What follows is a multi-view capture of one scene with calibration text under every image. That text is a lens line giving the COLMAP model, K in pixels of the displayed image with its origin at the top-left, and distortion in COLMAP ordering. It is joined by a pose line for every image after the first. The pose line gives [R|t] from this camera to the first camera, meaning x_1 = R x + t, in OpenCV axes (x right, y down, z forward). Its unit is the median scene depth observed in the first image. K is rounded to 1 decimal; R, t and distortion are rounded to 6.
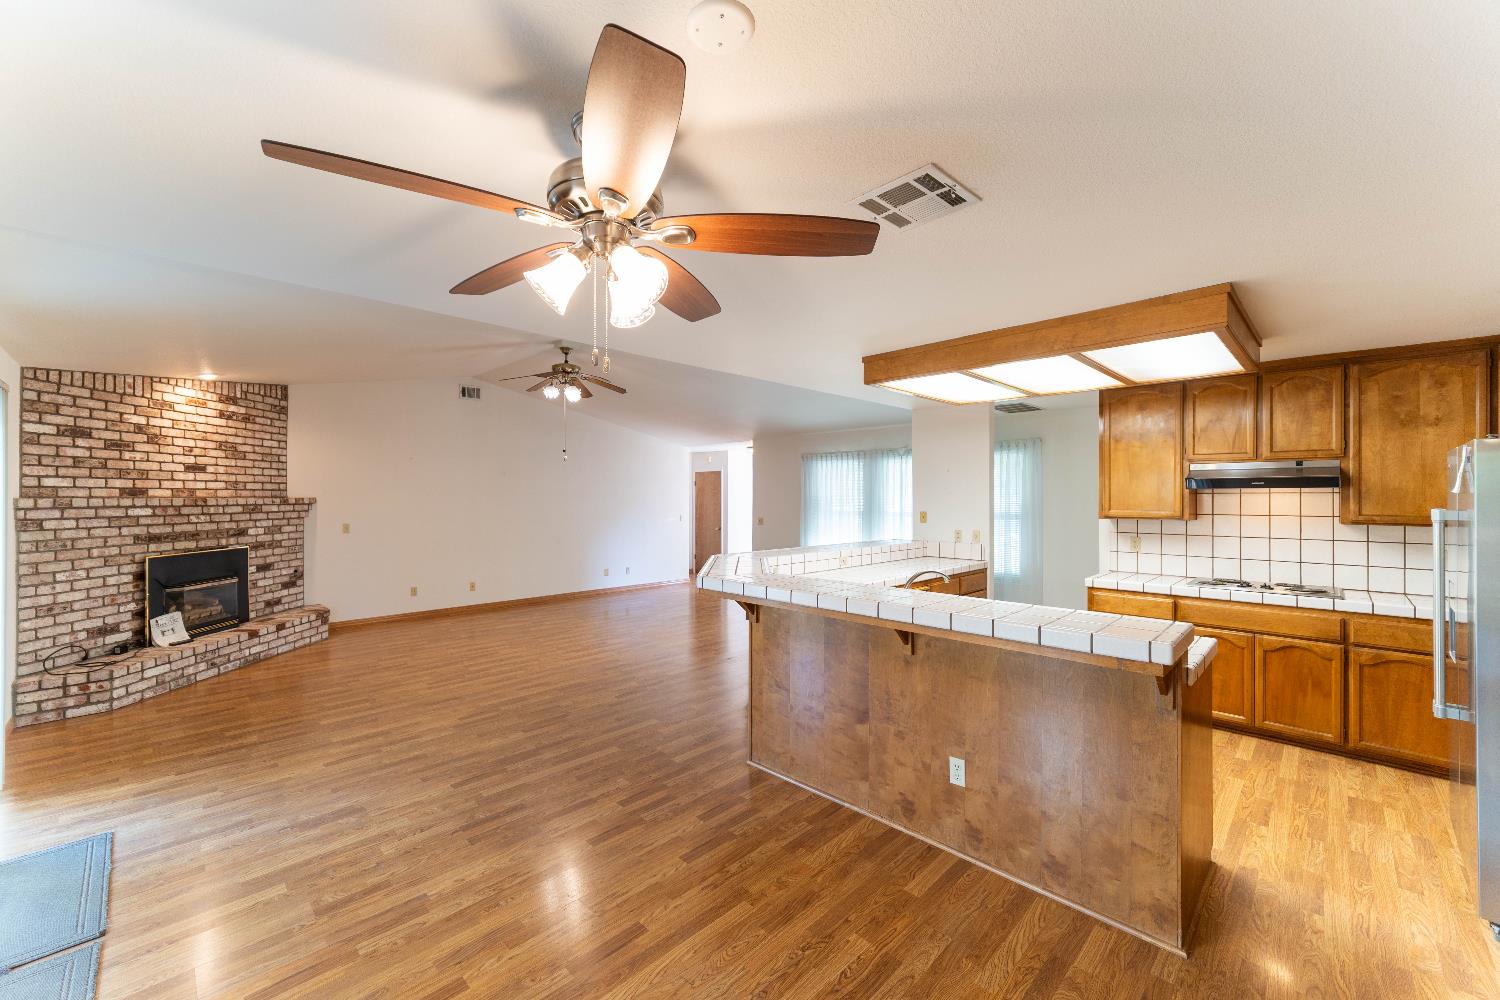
lens RADIAL K [[594.9, 0, 746.8], [0, 594.9, 494.6], [0, 0, 1]] dist [0.001258, -0.000102]
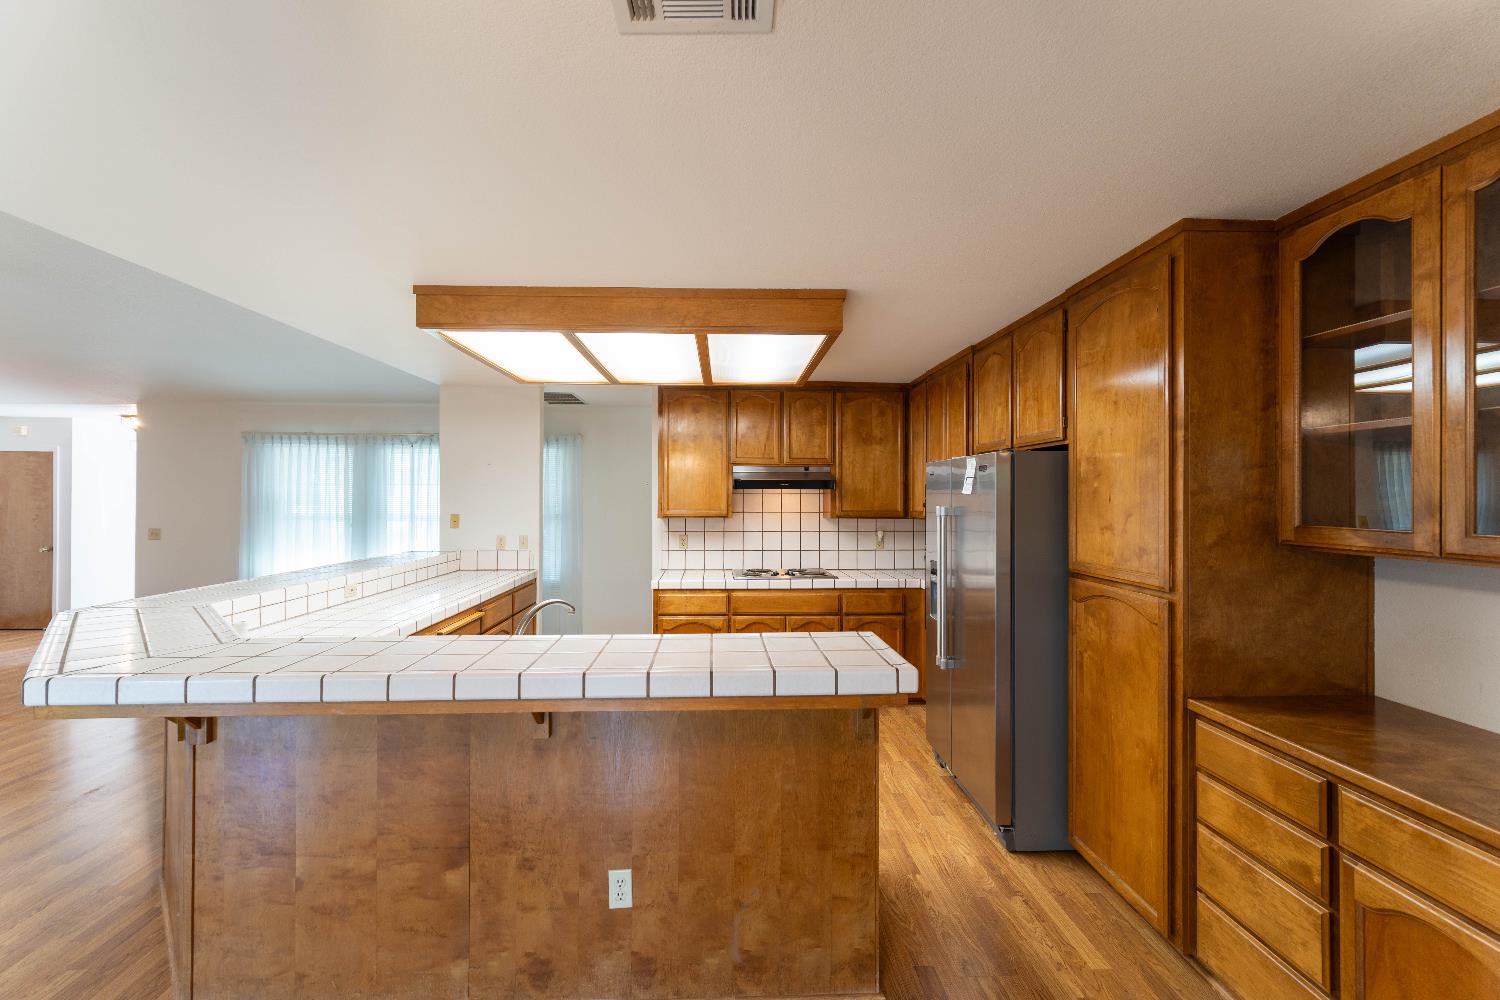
lens RADIAL K [[594.9, 0, 746.8], [0, 594.9, 494.6], [0, 0, 1]] dist [0.001258, -0.000102]
pose [[0.677170, 0.003161, 0.735819, -0.035021], [-0.004416, 0.999990, -0.000233, 0.000482], [-0.735813, -0.003092, 0.677178, 0.233030]]
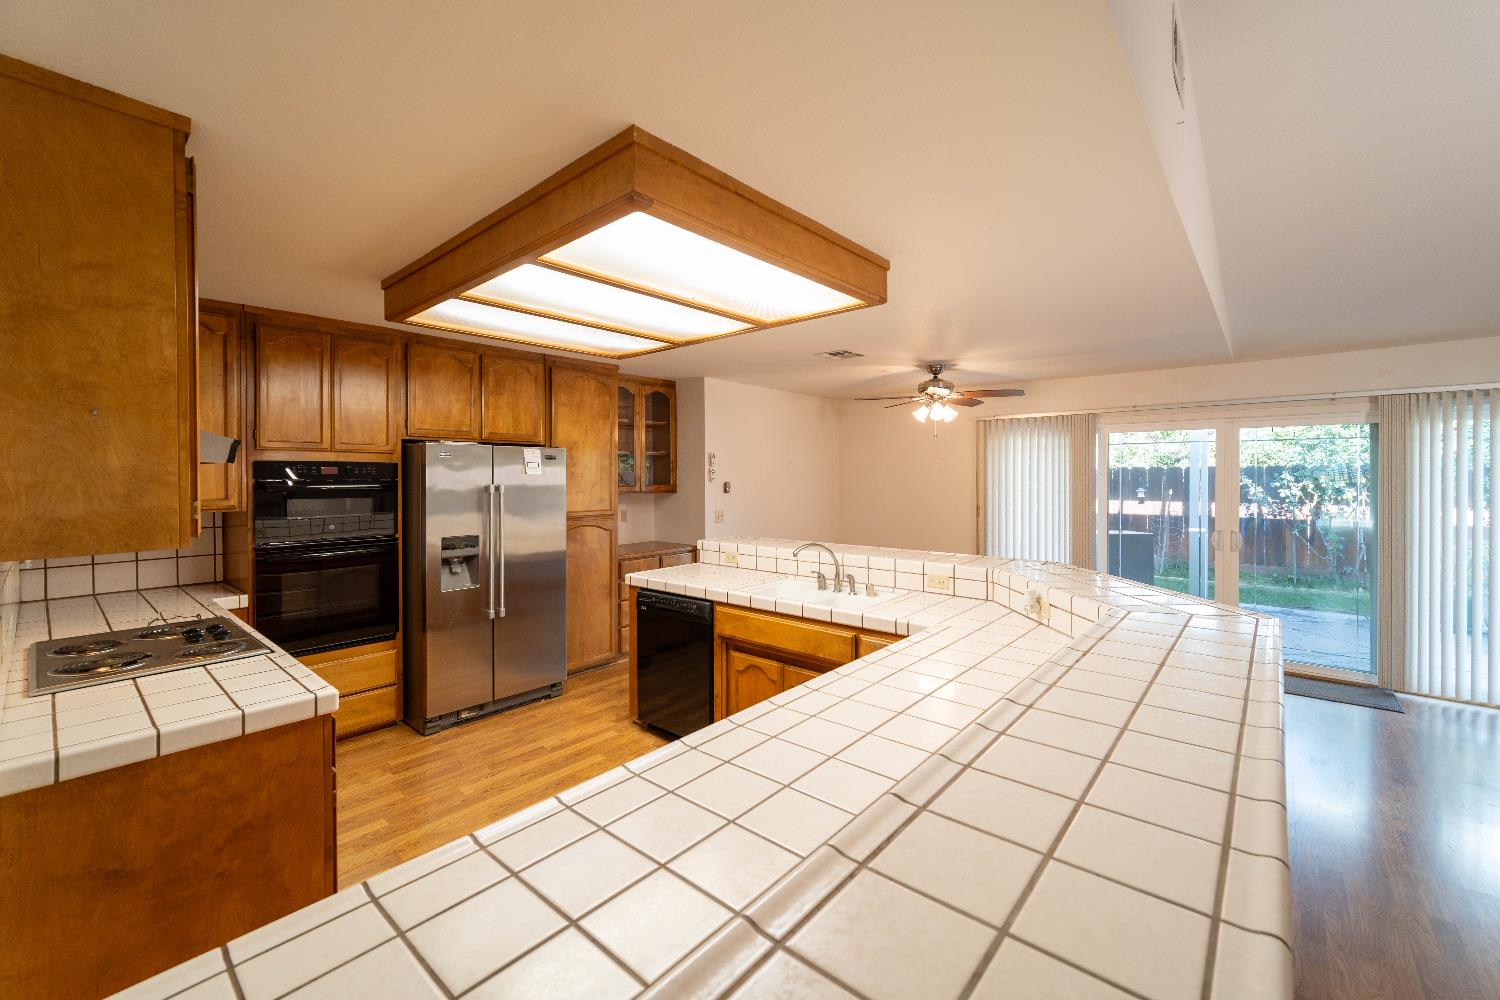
lens RADIAL K [[608.6, 0, 757.2], [0, 608.6, 477.4], [0, 0, 1]] dist [0.000578, -0.000065]
pose [[-0.997657, 0.001036, -0.068408, 0.313244], [0.000983, 0.999999, 0.000819, 0.002469], [0.068409, 0.000750, -0.997657, 1.386439]]
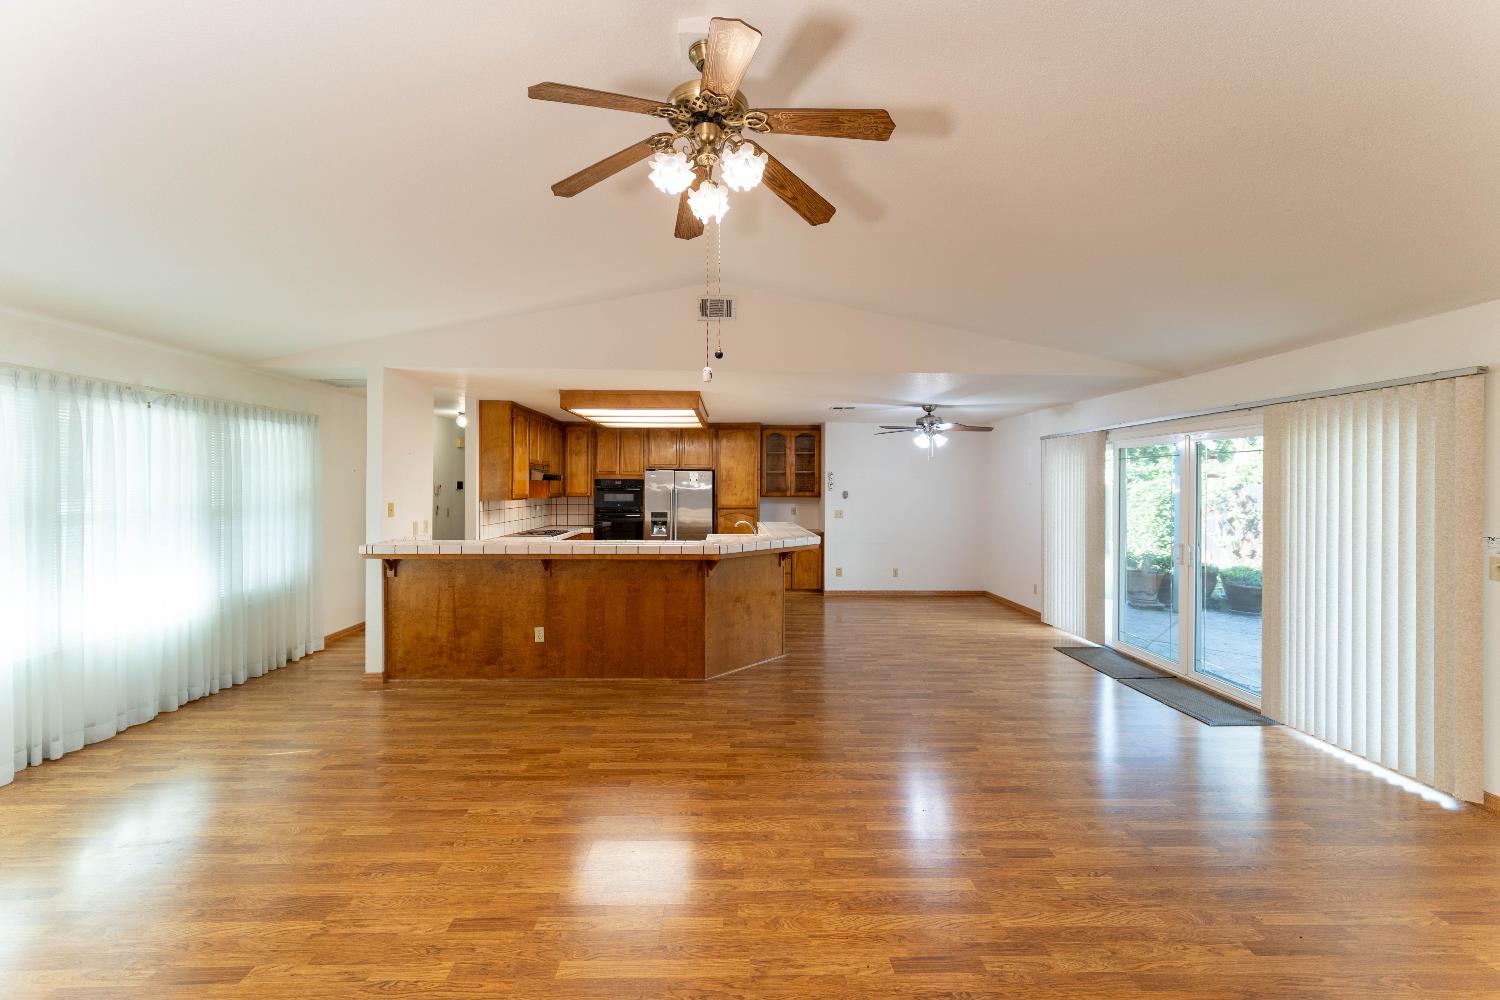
lens RADIAL K [[589.9, 0, 742.9], [0, 589.9, 486.6], [0, 0, 1]] dist [0.000635, -0.000034]
pose [[-0.718214, -0.004916, 0.695805, -0.747287], [-0.008852, 0.999959, -0.002072, 0.006359], [-0.695766, -0.007647, -0.718227, 1.644727]]
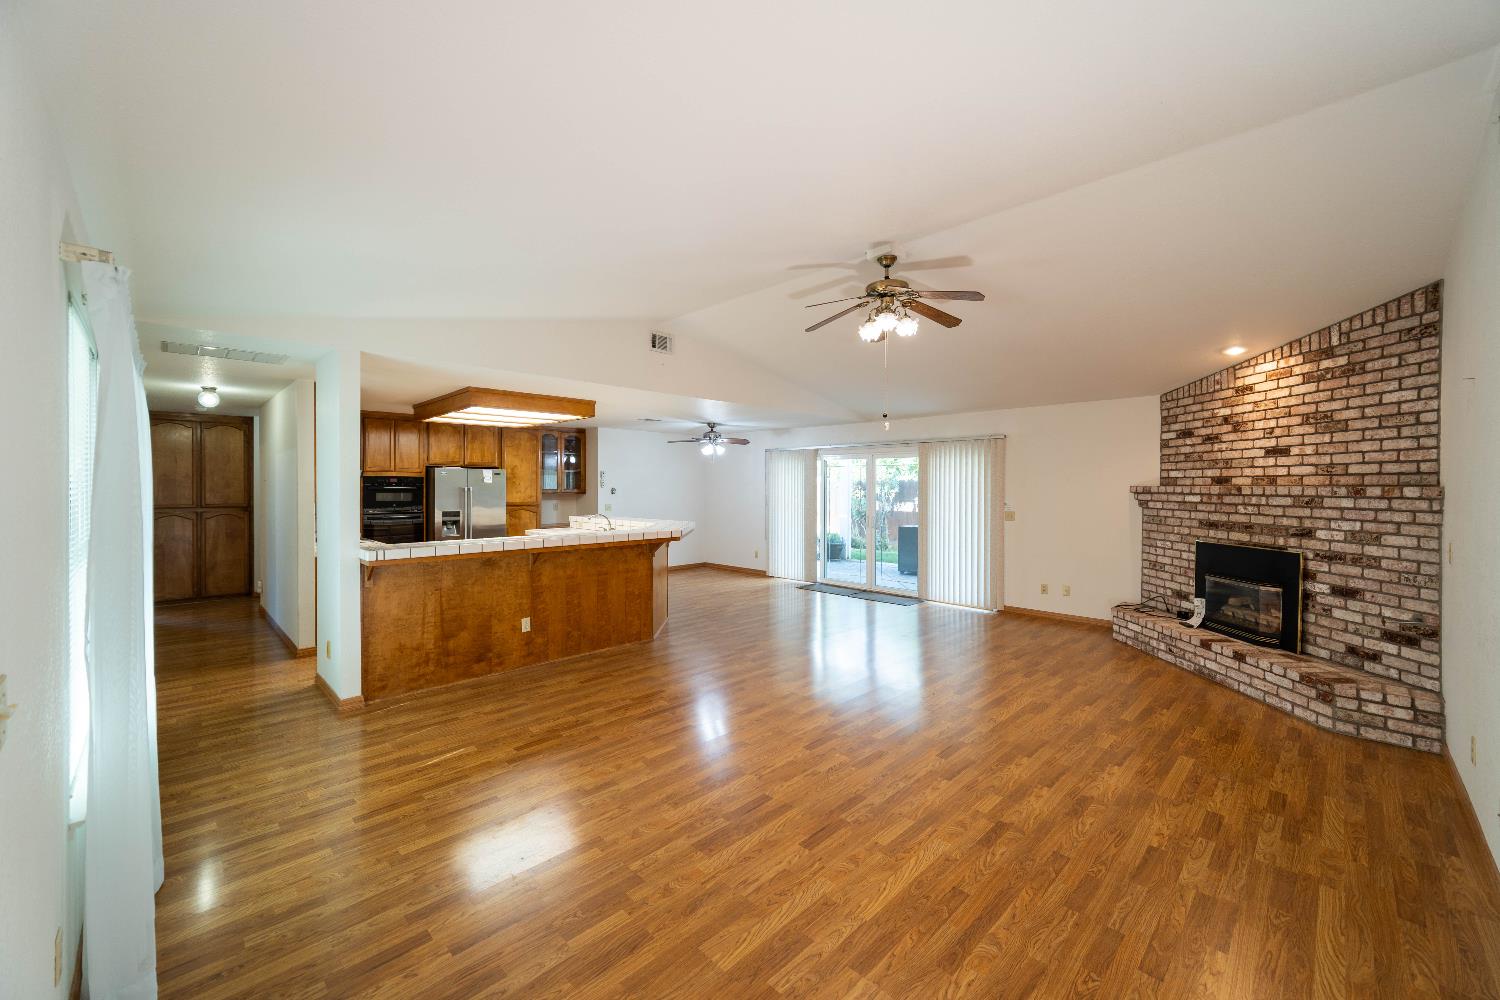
lens RADIAL K [[589.9, 0, 742.9], [0, 589.9, 486.6], [0, 0, 1]] dist [0.000635, -0.000034]
pose [[-0.999892, -0.002330, 0.014539, -0.204424], [-0.002341, 0.999997, -0.000747, 0.010026], [-0.014538, -0.000781, -0.999894, 2.224273]]
